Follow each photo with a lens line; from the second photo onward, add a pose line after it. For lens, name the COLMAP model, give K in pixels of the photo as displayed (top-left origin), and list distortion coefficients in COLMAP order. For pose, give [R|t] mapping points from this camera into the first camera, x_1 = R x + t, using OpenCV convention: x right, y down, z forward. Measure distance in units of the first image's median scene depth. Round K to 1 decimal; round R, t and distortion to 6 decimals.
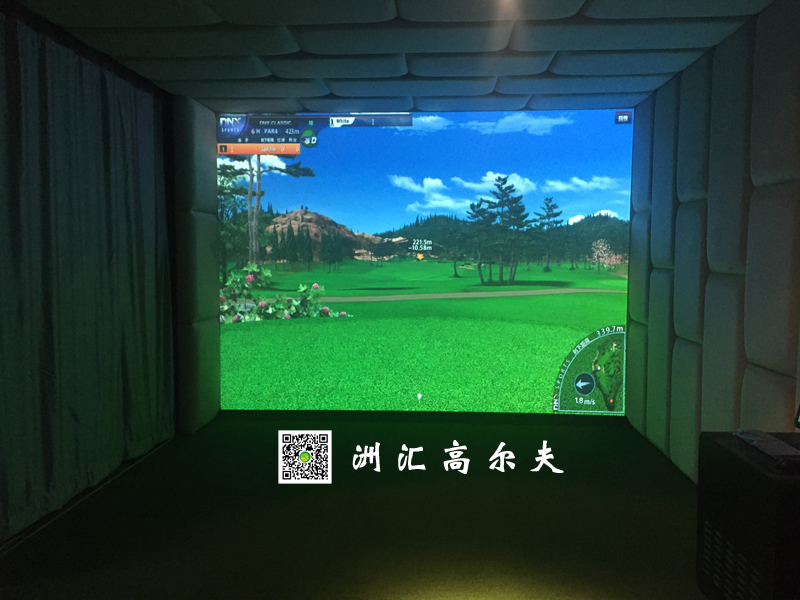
lens RADIAL K [[690.8, 0, 399.6], [0, 690.8, 297.6], [0, 0, 1]] dist [0.076750, -0.075077]
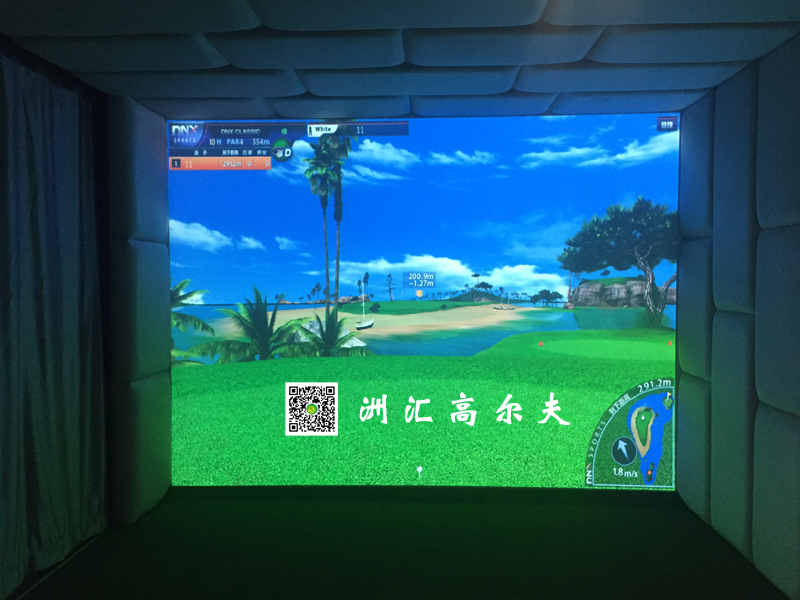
lens RADIAL K [[690.8, 0, 399.4], [0, 690.8, 298.9], [0, 0, 1]] dist [0.076750, -0.075077]
pose [[0.999867, -0.005974, 0.015193, -0.006687], [0.006451, 0.999482, -0.031530, -0.031147], [-0.014997, 0.031623, 0.999387, 0.206229]]
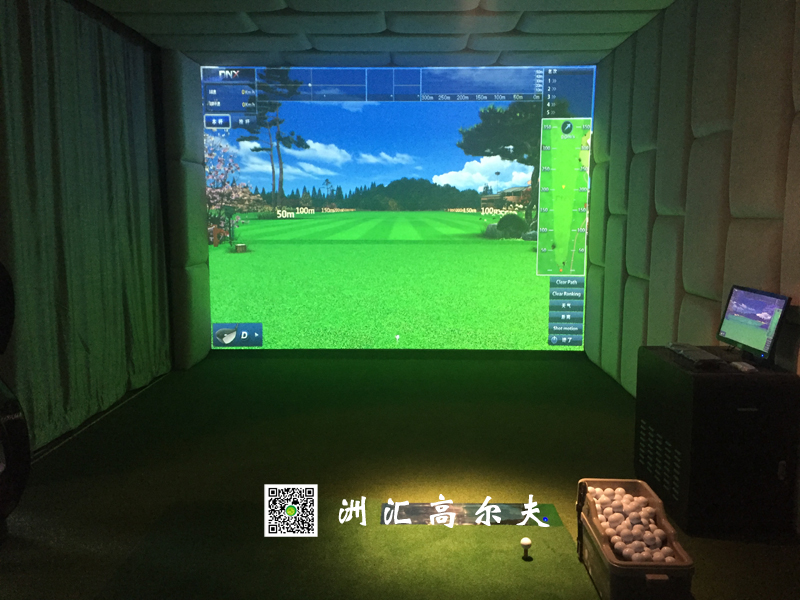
lens RADIAL K [[690.8, 0, 398.7], [0, 690.8, 301.1], [0, 0, 1]] dist [0.076750, -0.075077]
pose [[0.999165, -0.005156, 0.040520, -0.013020], [0.002607, 0.998028, 0.062711, 0.023162], [-0.040763, -0.062553, 0.997209, -0.084087]]
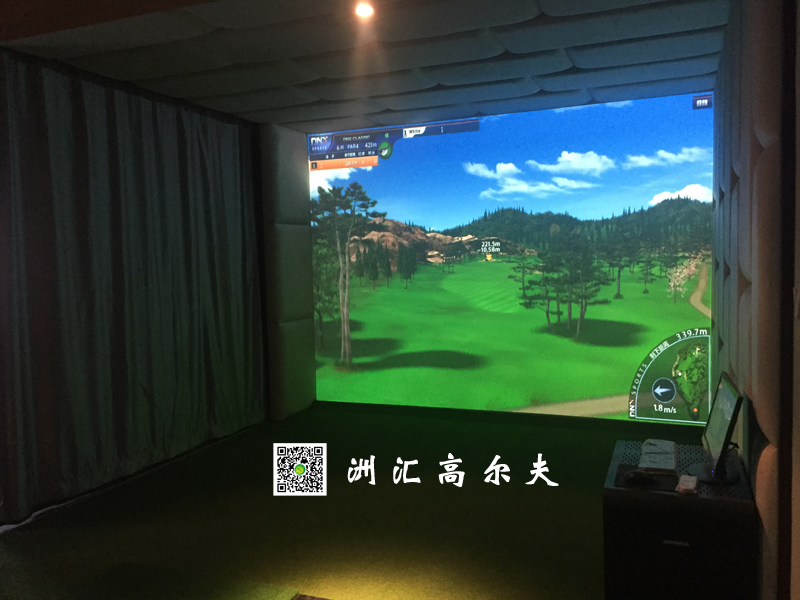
lens RADIAL K [[690.8, 0, 404.4], [0, 690.8, 292.9], [0, 0, 1]] dist [0.076750, -0.075077]
pose [[0.945647, -0.007594, -0.325108, 0.264187], [0.006164, 0.999966, -0.005429, -0.003989], [0.325138, 0.003130, 0.945661, 0.001132]]
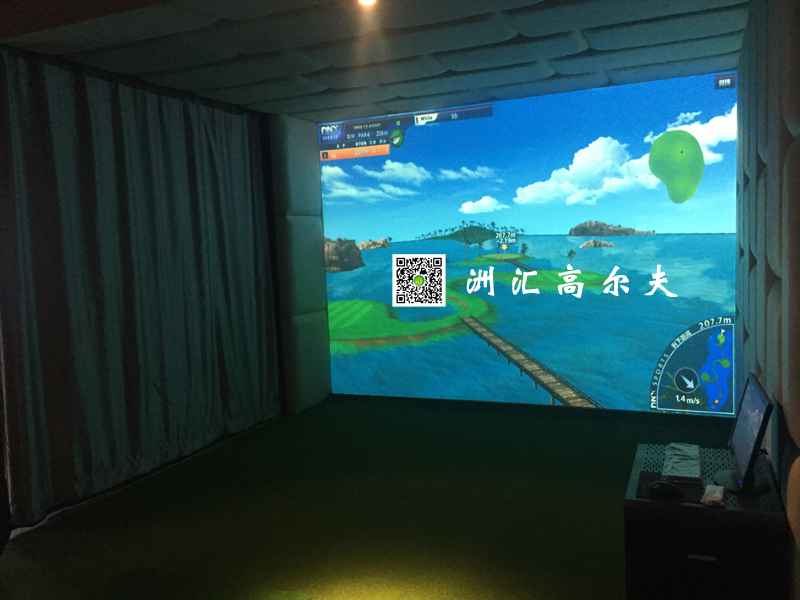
lens RADIAL K [[690.8, 0, 404.8], [0, 690.8, 293.2], [0, 0, 1]] dist [0.076750, -0.075077]
pose [[0.936974, -0.014506, -0.349097, 0.263613], [0.022187, 0.999592, 0.018015, -0.016066], [0.348693, -0.024625, 0.936914, 0.021342]]
